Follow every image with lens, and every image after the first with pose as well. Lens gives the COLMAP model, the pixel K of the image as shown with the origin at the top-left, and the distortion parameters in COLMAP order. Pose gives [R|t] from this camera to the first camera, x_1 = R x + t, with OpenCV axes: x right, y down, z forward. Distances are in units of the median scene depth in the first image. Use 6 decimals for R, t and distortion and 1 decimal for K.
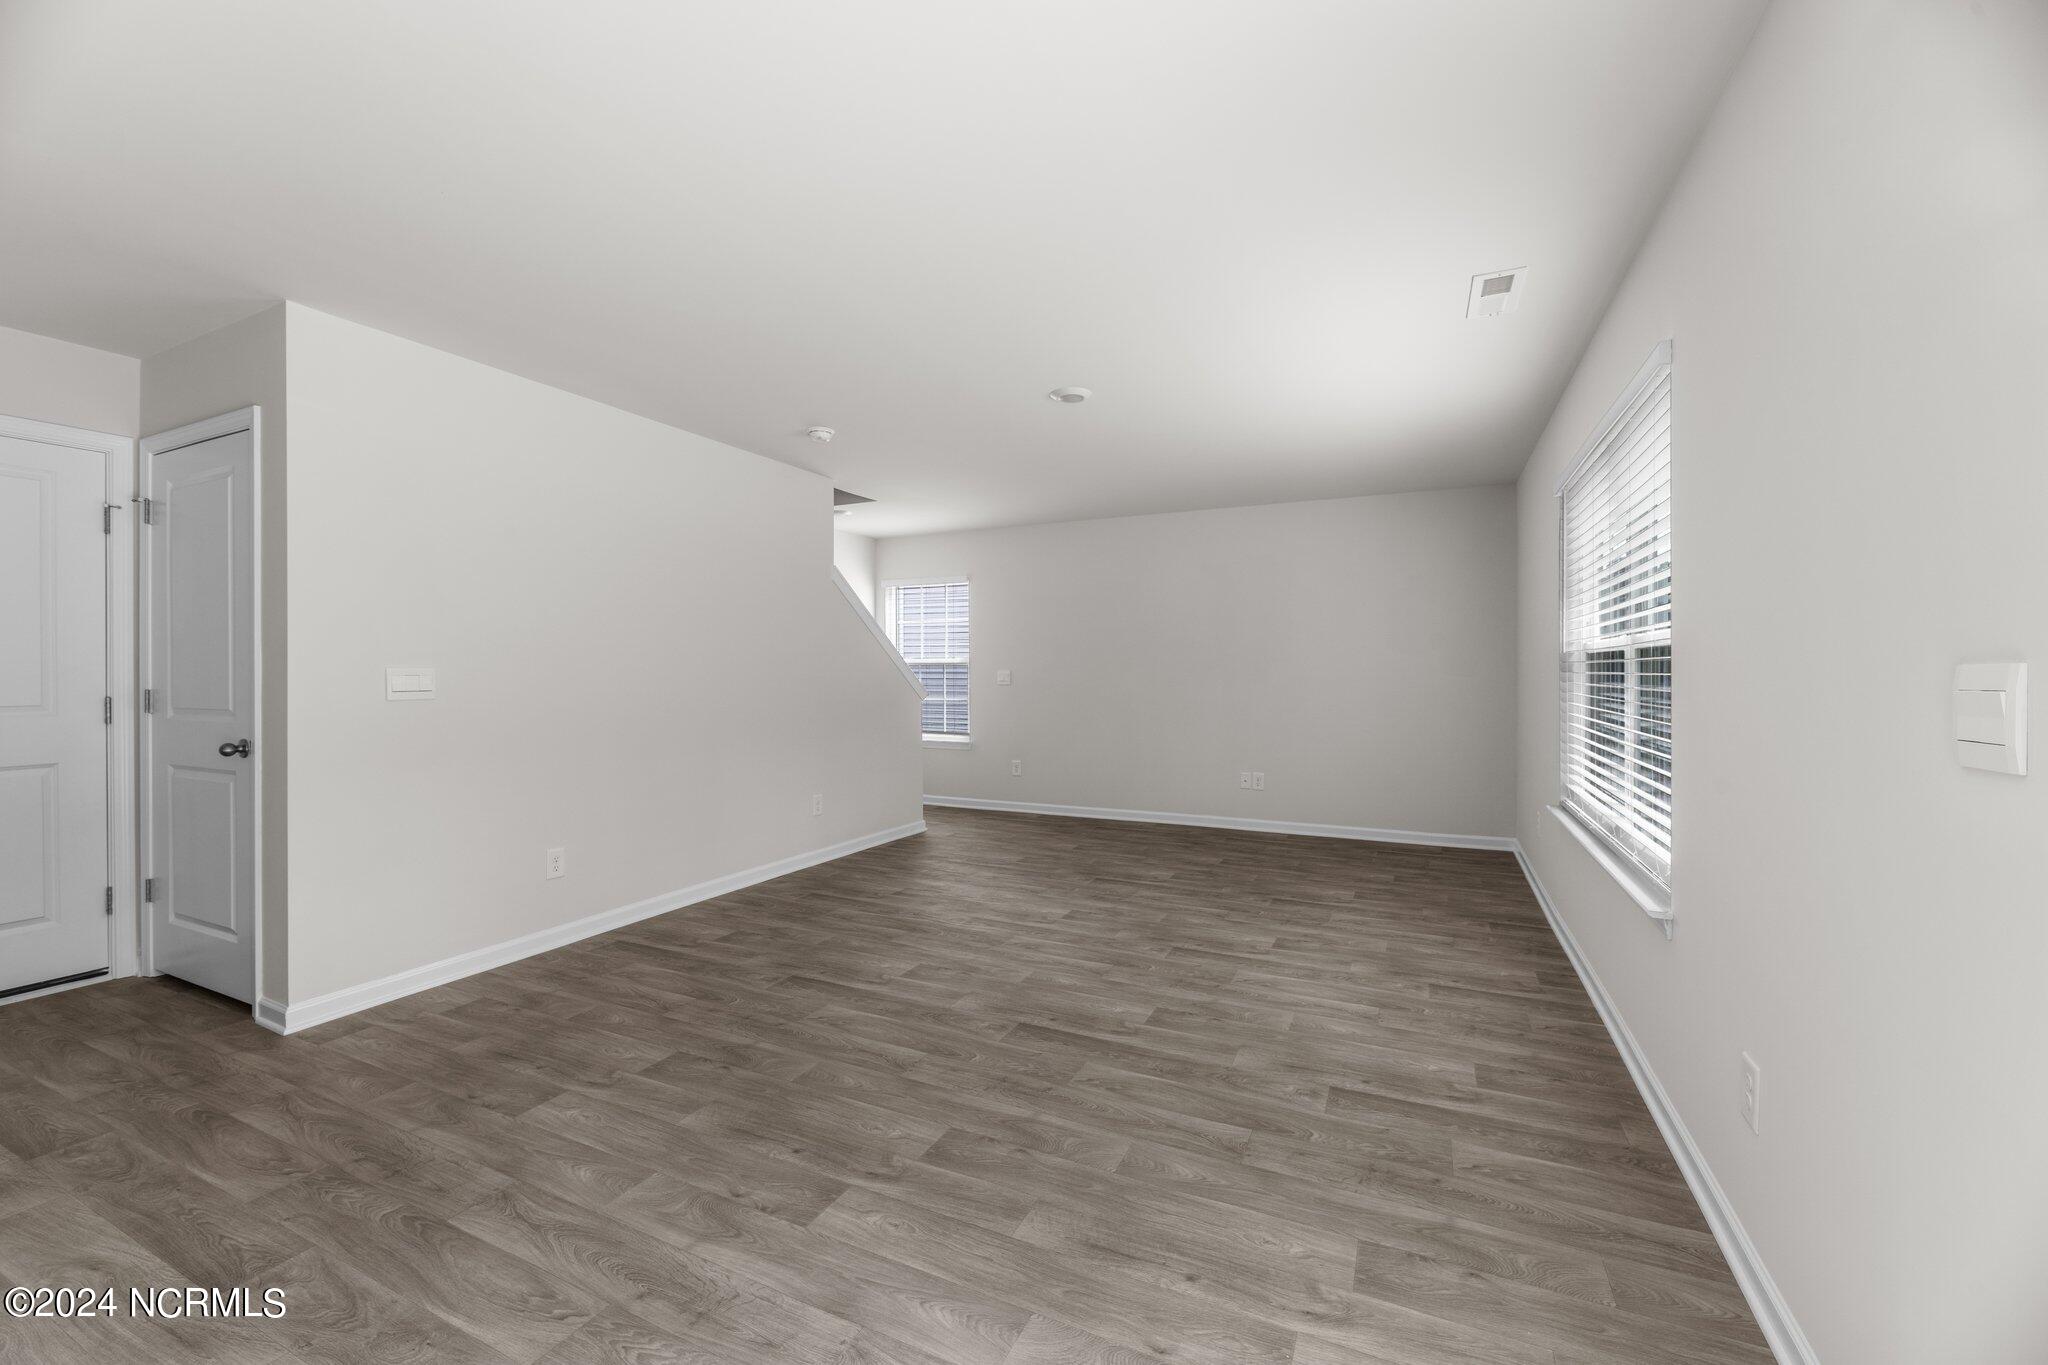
lens RADIAL K [[809.7, 0, 1024.0], [0, 809.7, 682.5], [0, 0, 1]] dist [-0.000382, -0.000083]
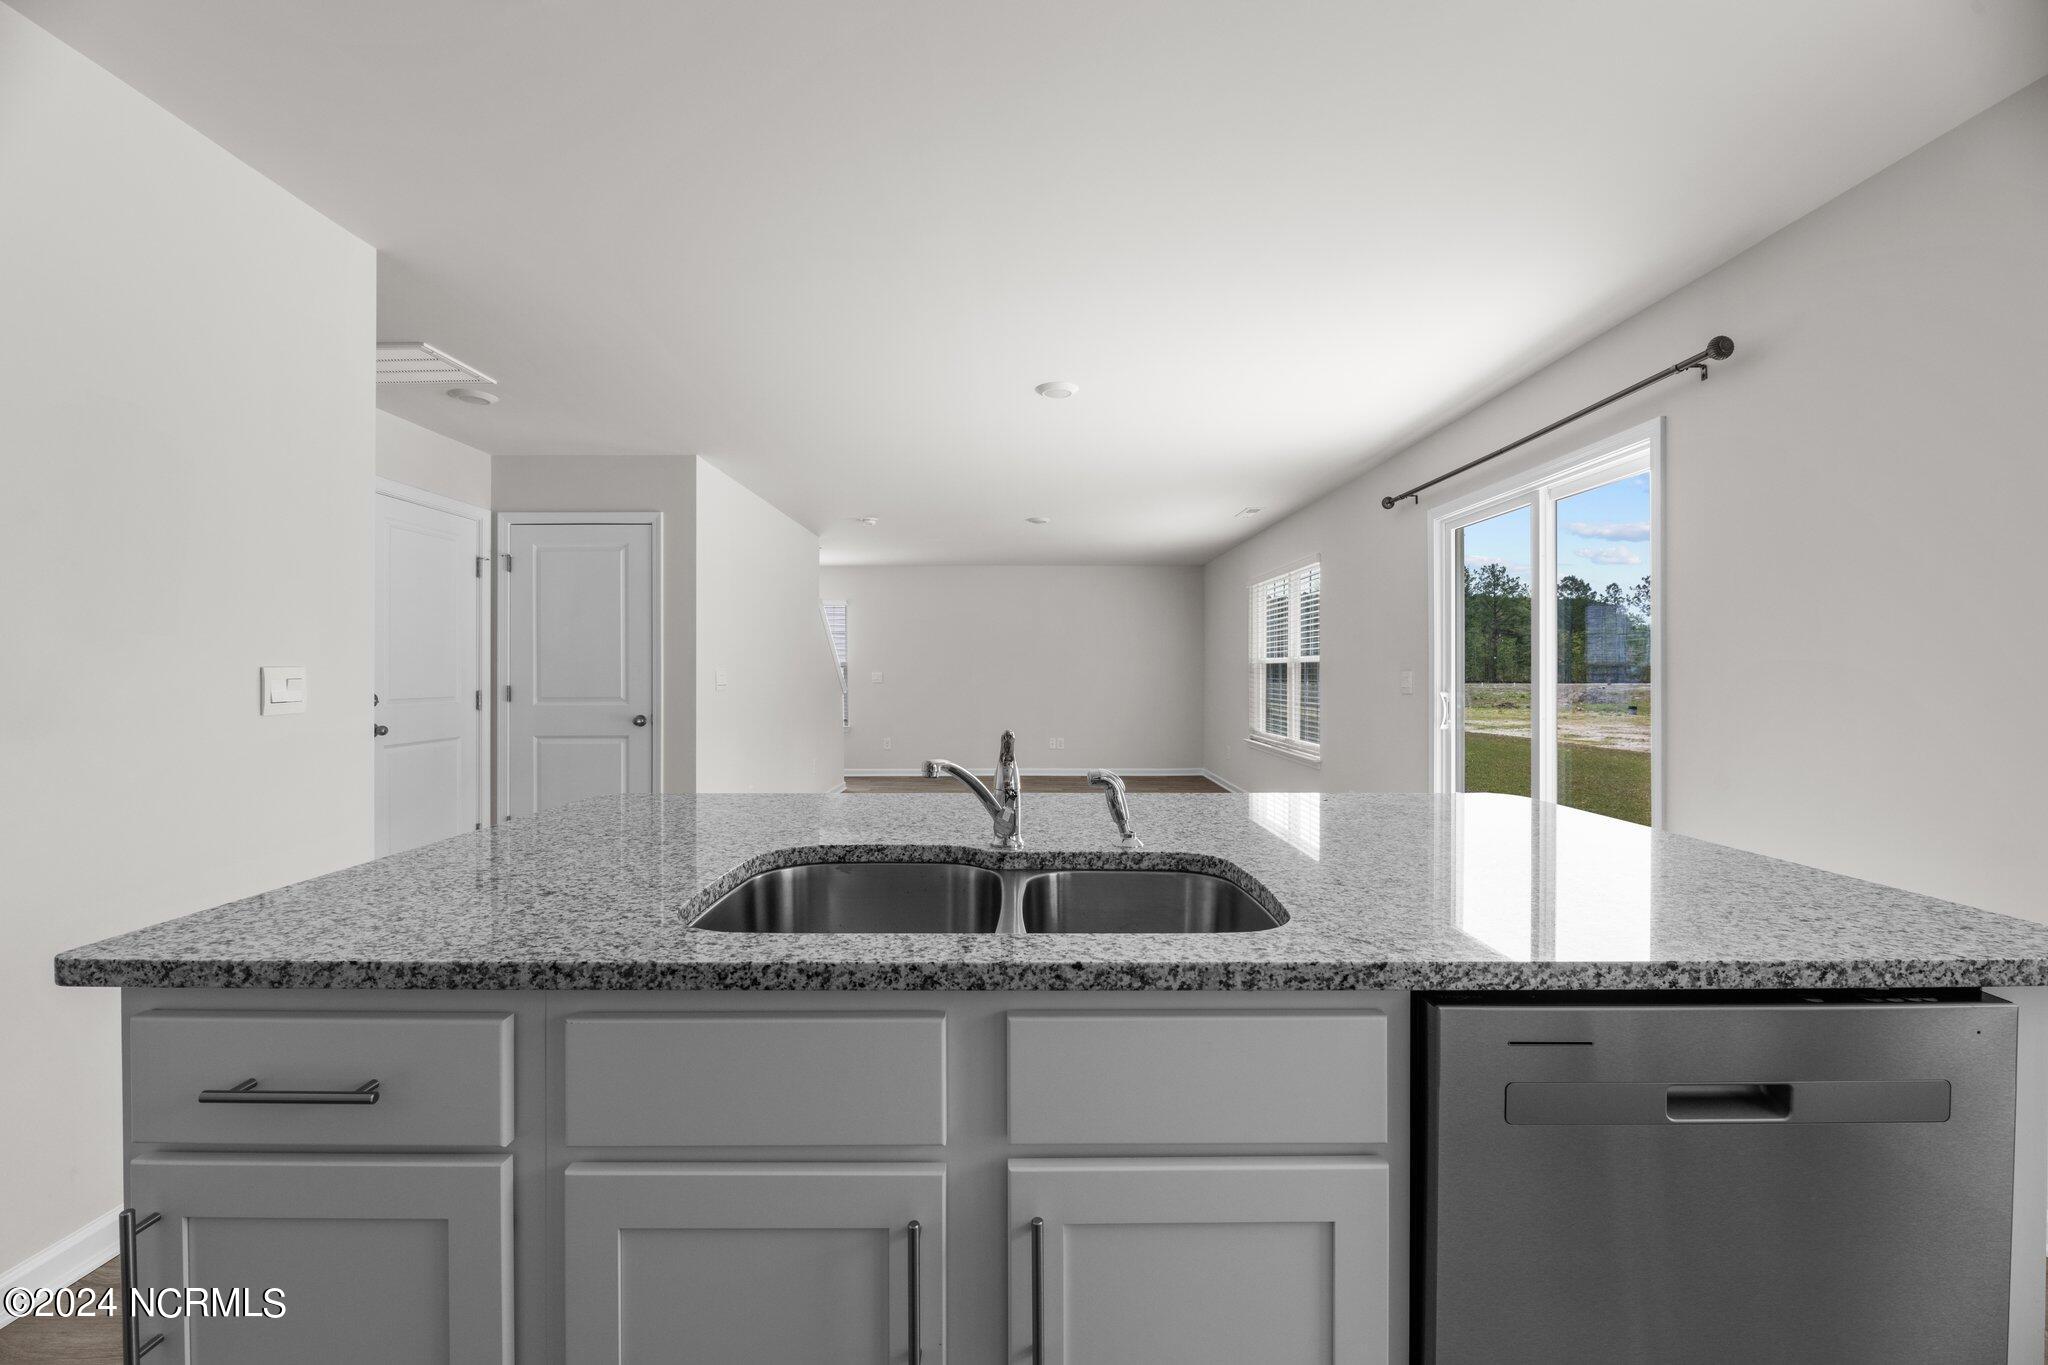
lens RADIAL K [[809.7, 0, 1024.0], [0, 809.7, 682.5], [0, 0, 1]] dist [-0.000382, -0.000083]
pose [[0.898527, -0.004579, 0.438894, -0.887164], [0.005177, 0.999987, -0.000165, 0.008567], [-0.438887, 0.002420, 0.898539, -0.707074]]
